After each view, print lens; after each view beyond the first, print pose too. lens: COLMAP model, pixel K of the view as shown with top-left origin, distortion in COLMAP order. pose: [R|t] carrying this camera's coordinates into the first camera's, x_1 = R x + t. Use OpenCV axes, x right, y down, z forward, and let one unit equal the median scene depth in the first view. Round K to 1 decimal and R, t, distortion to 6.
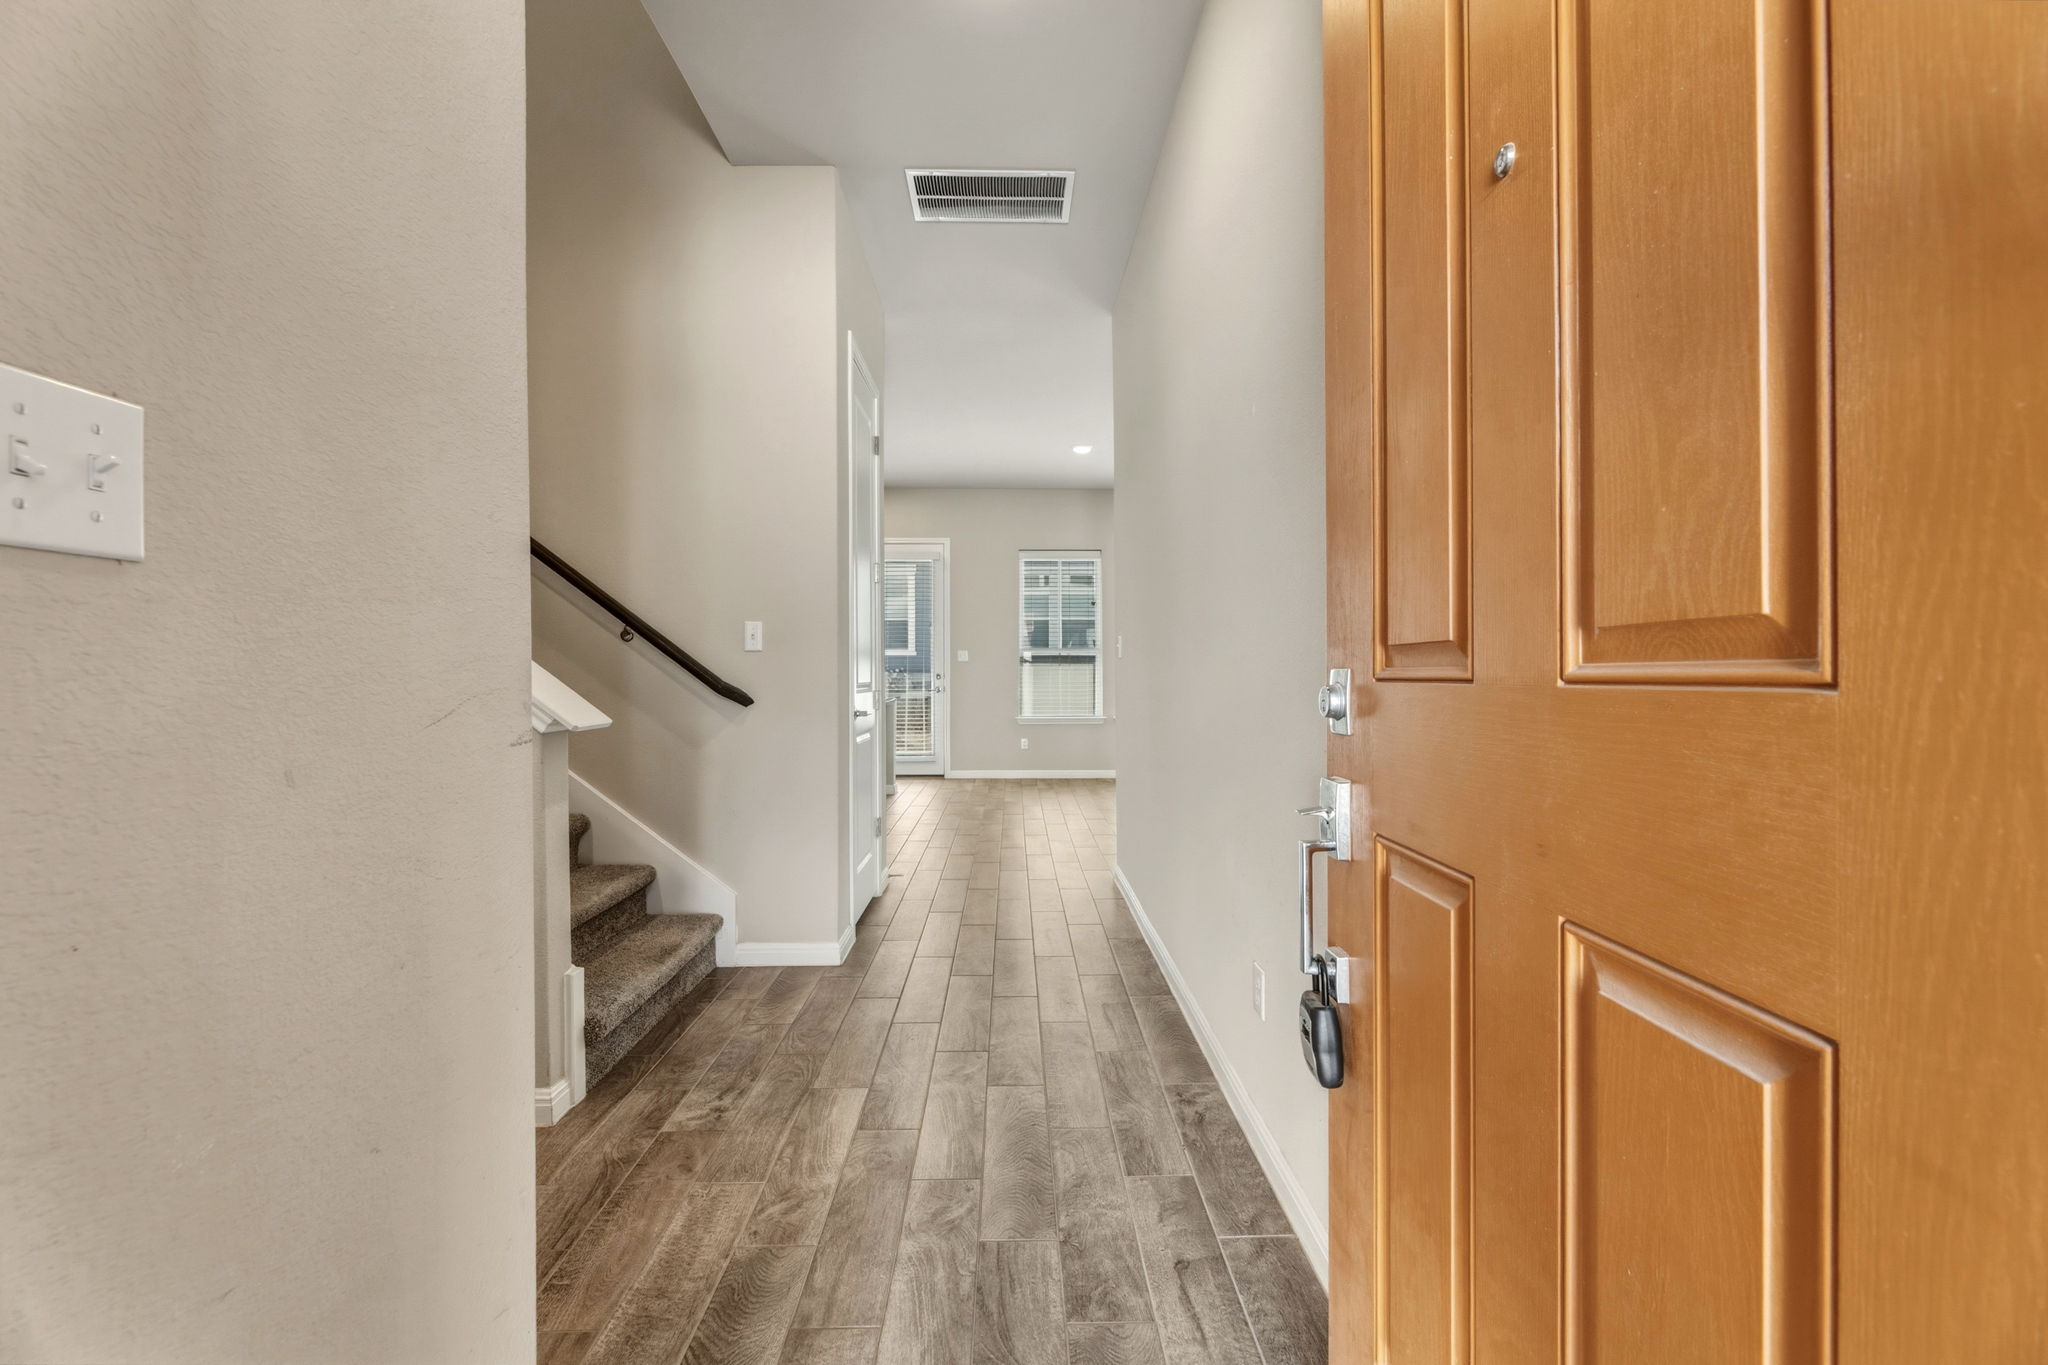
lens RADIAL K [[835.0, 0, 1040.2], [0, 835.0, 675.3], [0, 0, 1]] dist [0.002273, -0.001551]
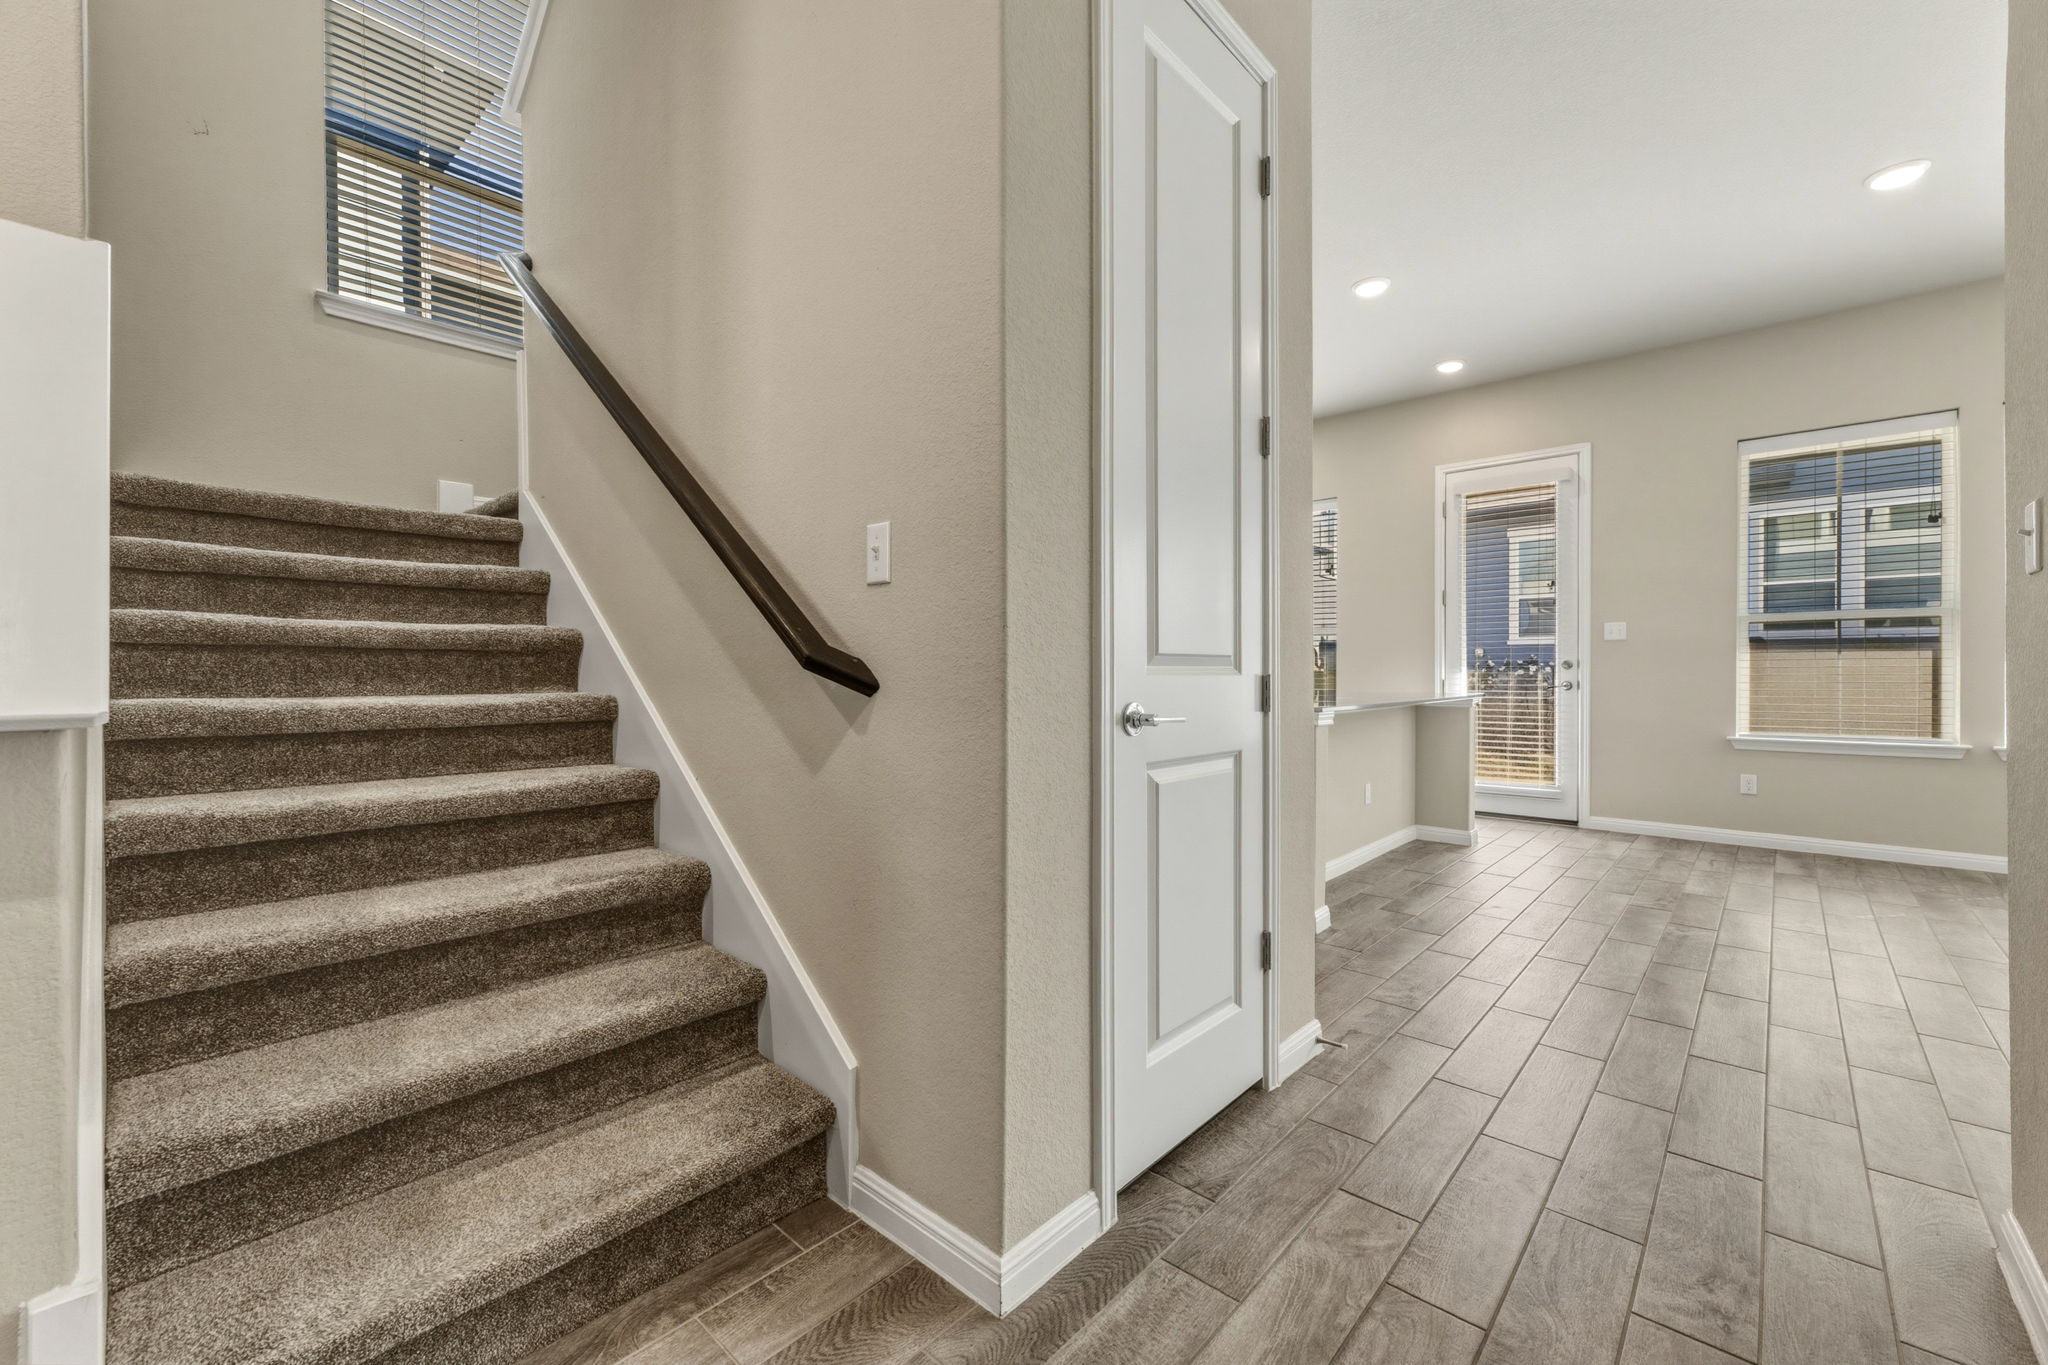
lens RADIAL K [[835.0, 0, 1008.6], [0, 835.0, 678.0], [0, 0, 1]] dist [0.002273, -0.001551]
pose [[0.712869, 0.006810, -0.701264, 0.026199], [-0.002844, 0.999973, 0.006820, 0.010795], [0.701292, -0.002867, 0.712869, 0.328726]]
